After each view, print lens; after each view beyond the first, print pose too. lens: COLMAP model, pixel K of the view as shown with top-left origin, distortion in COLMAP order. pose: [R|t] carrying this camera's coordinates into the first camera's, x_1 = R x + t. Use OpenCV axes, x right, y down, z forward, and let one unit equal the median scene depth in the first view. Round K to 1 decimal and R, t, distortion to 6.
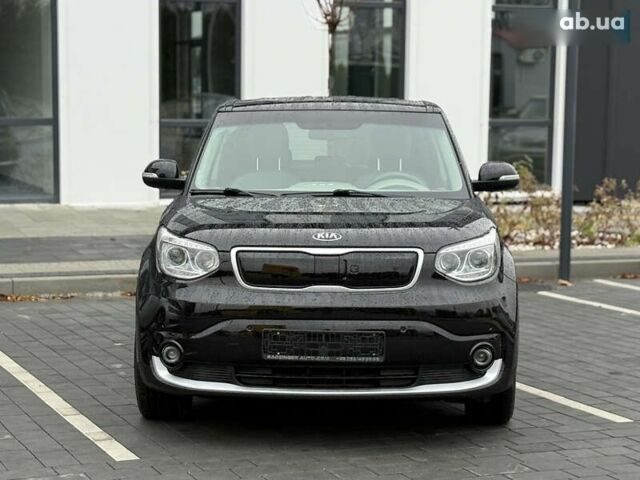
lens RADIAL K [[1443.3, 0, 320.0], [0, 1443.3, 240.0], [0, 0, 1]] dist [0.020203, 0.052929]
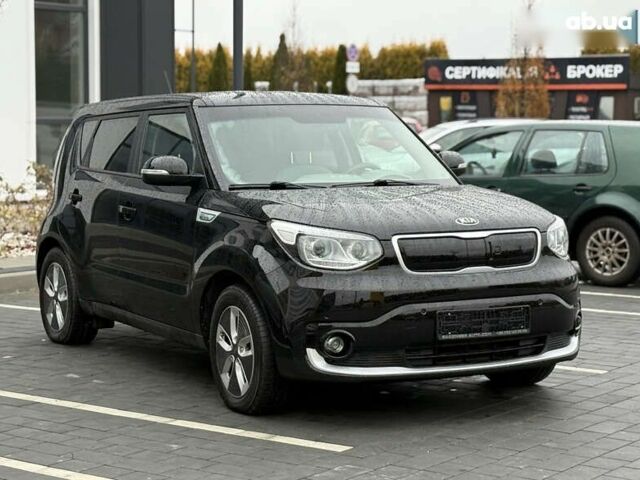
lens RADIAL K [[1443.3, 0, 320.0], [0, 1443.3, 240.0], [0, 0, 1]] dist [0.020203, 0.052929]
pose [[0.867059, -0.050029, 0.495687, -0.624248], [0.049559, 0.998672, 0.014107, -0.009166], [-0.495735, 0.012334, 0.868386, 0.125585]]
